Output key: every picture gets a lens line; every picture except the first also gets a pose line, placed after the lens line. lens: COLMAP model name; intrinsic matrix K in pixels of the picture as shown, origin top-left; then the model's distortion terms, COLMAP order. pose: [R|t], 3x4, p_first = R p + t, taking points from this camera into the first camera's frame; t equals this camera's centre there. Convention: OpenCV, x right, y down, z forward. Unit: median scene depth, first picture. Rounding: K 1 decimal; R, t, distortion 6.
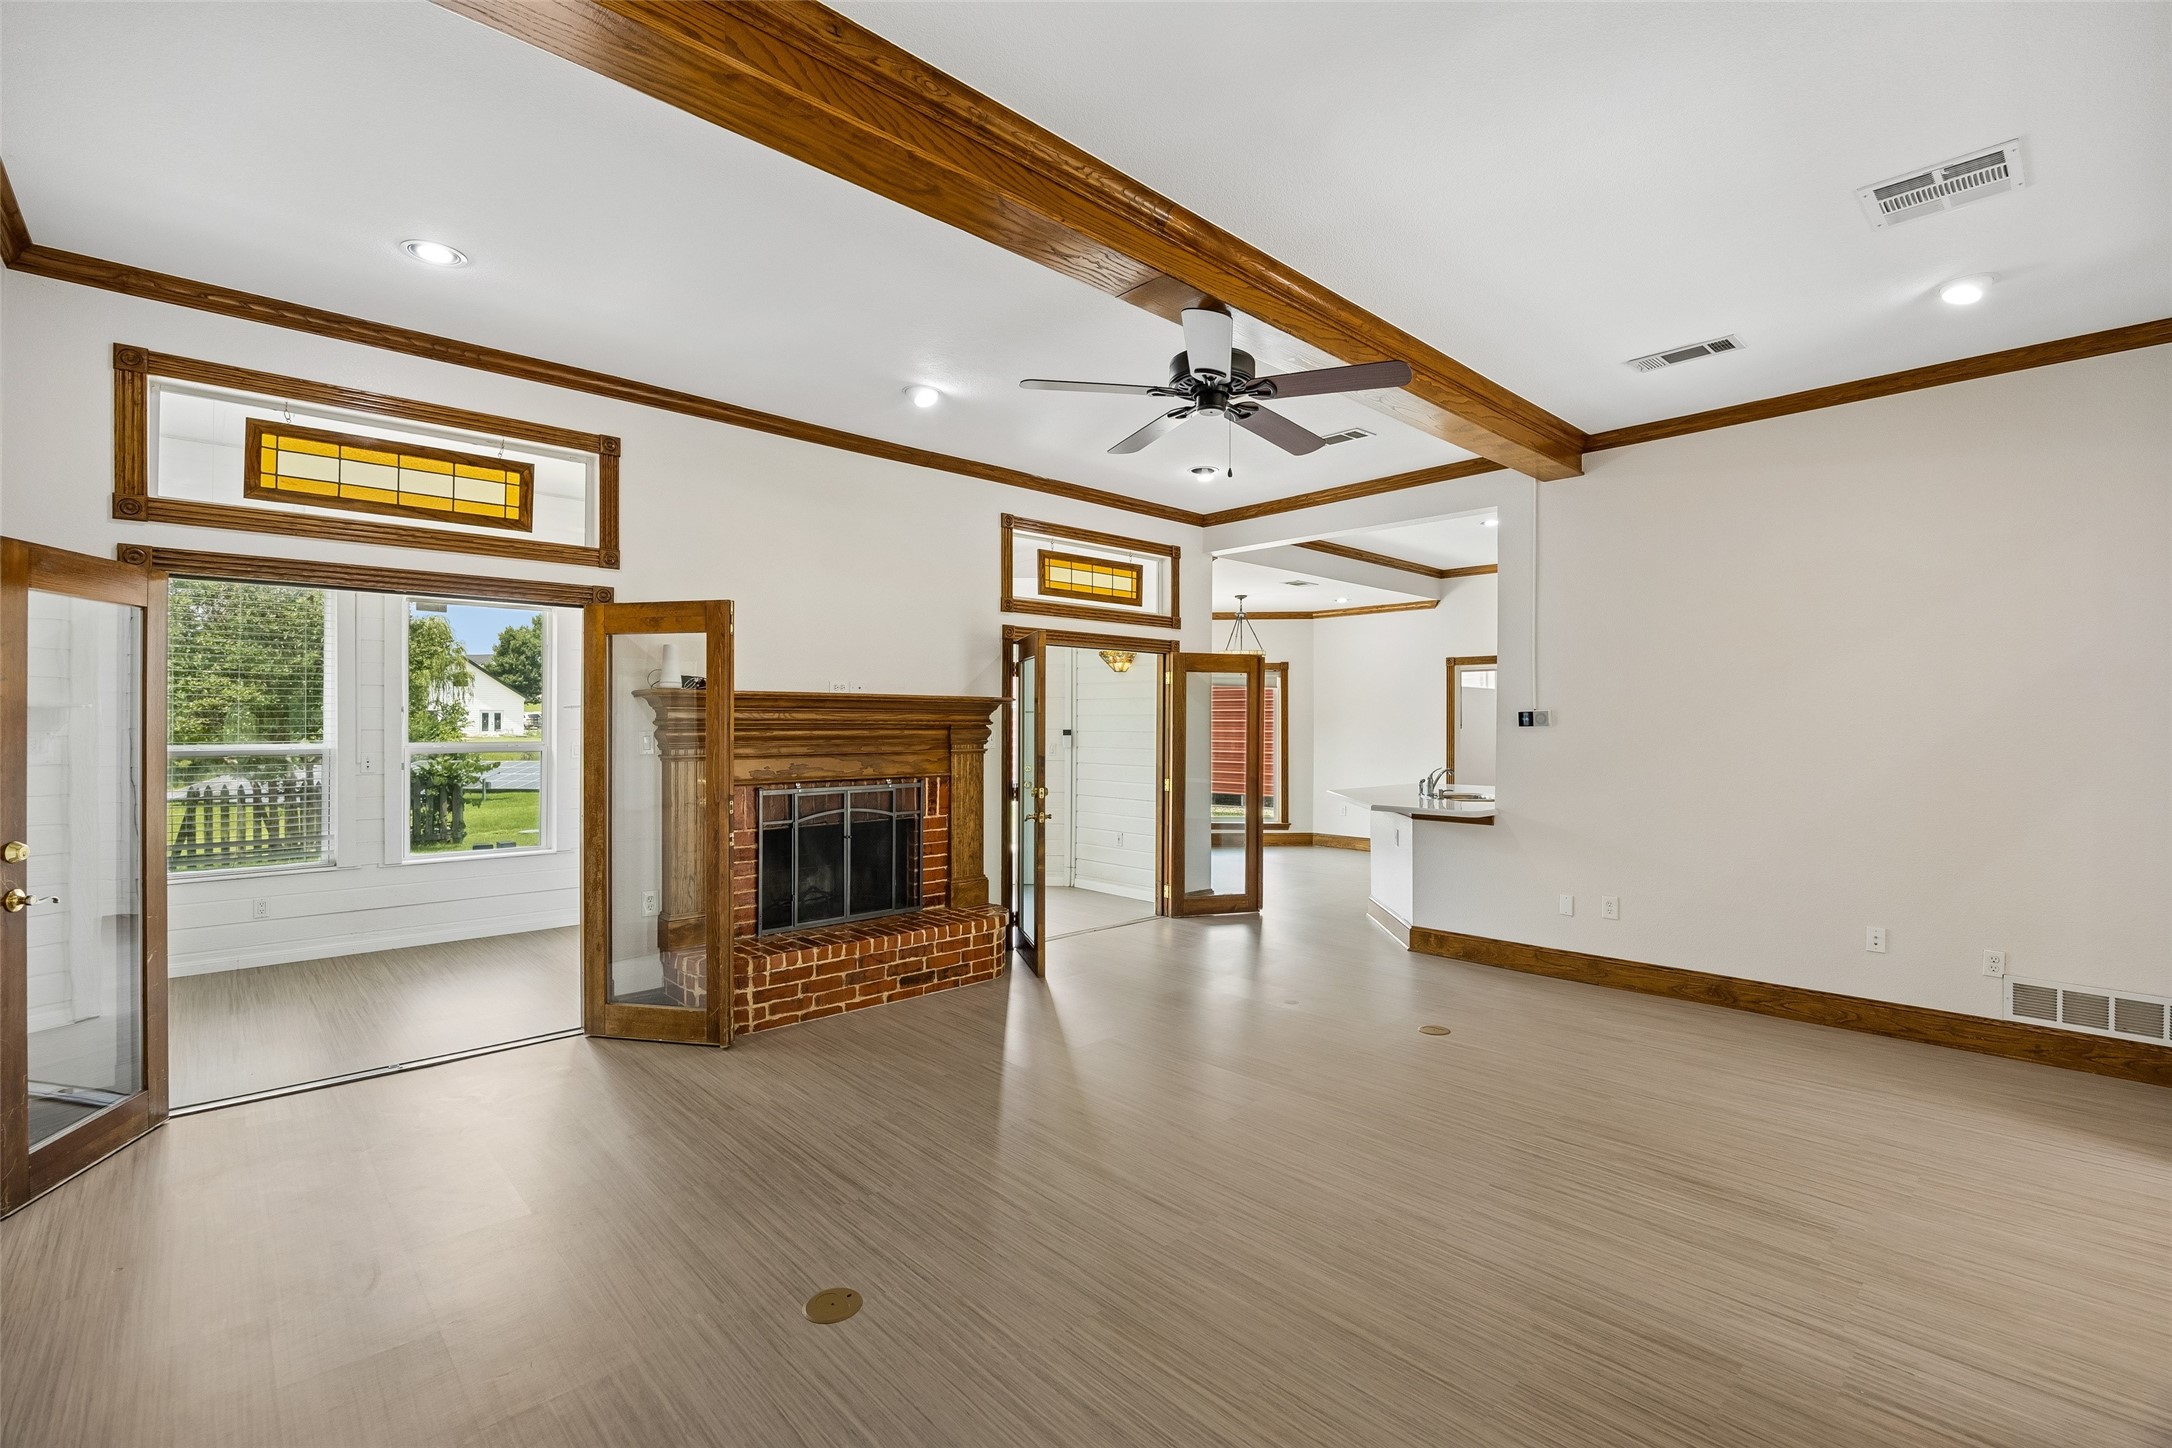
lens RADIAL K [[950.4, 0, 1078.0], [0, 950.4, 719.8], [0, 0, 1]] dist [-0.012767, -0.000184]
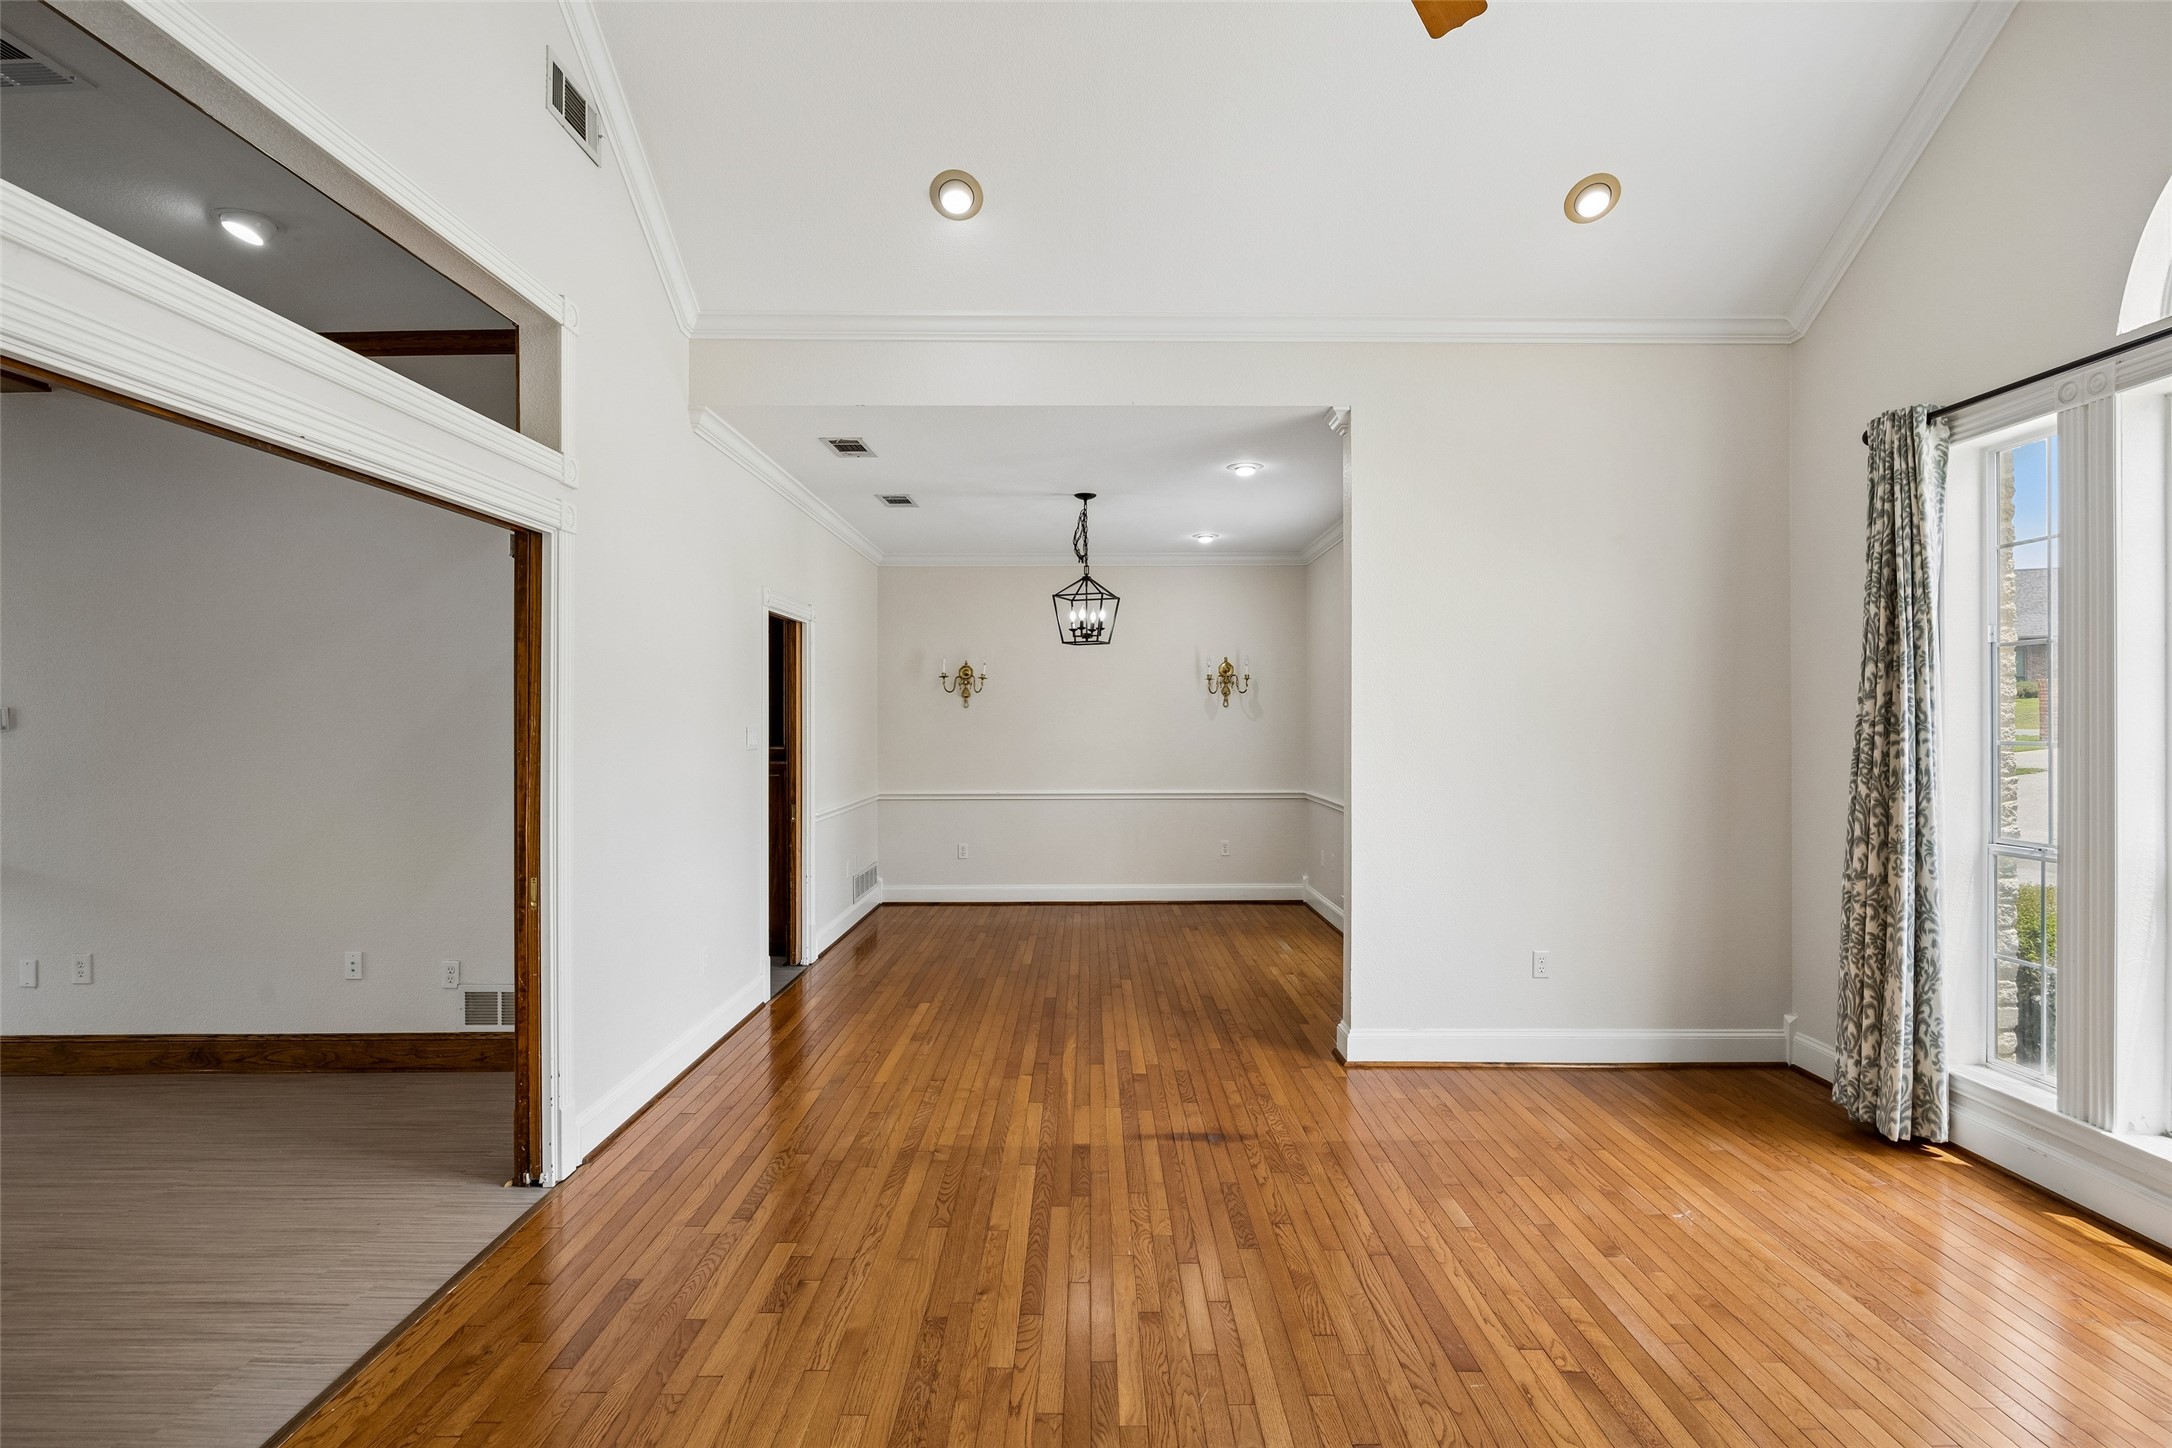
lens RADIAL K [[1056.4, 0, 1087.9], [0, 1056.4, 715.1], [0, 0, 1]] dist [-0.013107, -0.000420]
pose [[0.679574, -0.002073, 0.733604, 0.572096], [0.004227, 0.999990, -0.001090, 0.000315], [-0.733595, 0.003842, 0.679576, -0.179762]]
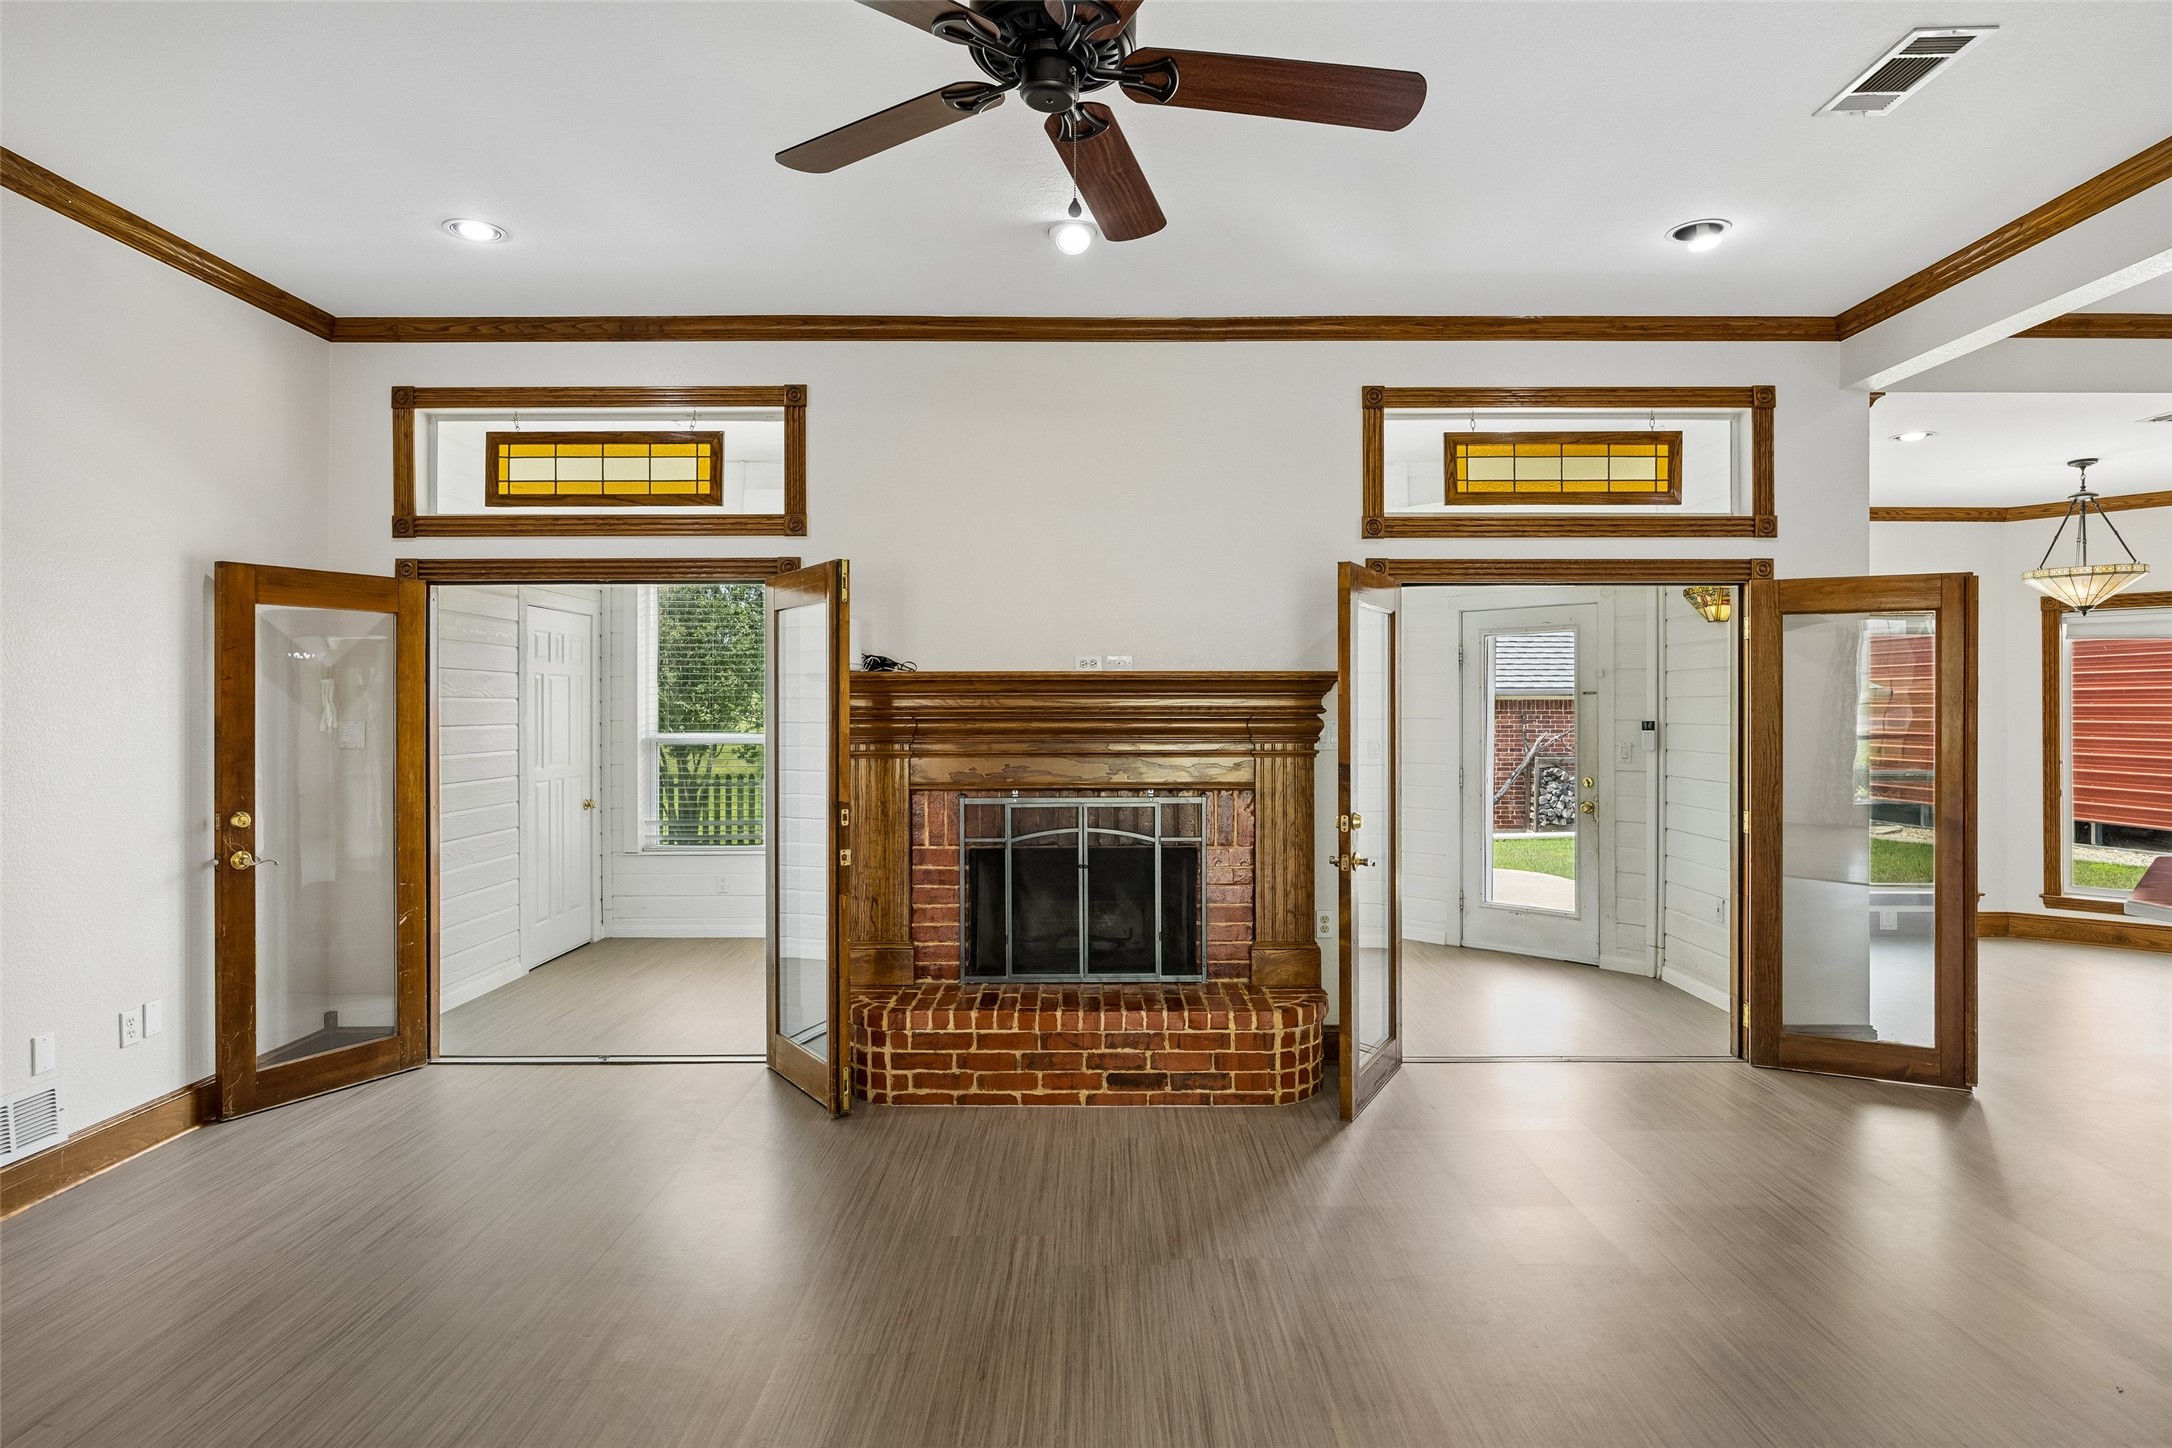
lens RADIAL K [[1146.3, 0, 1094.2], [0, 1146.3, 699.7], [0, 0, 1]] dist [-0.003515, -0.000570]
pose [[0.733697, -0.008707, -0.679421, 0.415933], [0.004917, 0.999960, -0.007505, 0.000893], [0.679459, 0.002166, 0.733710, 0.399459]]
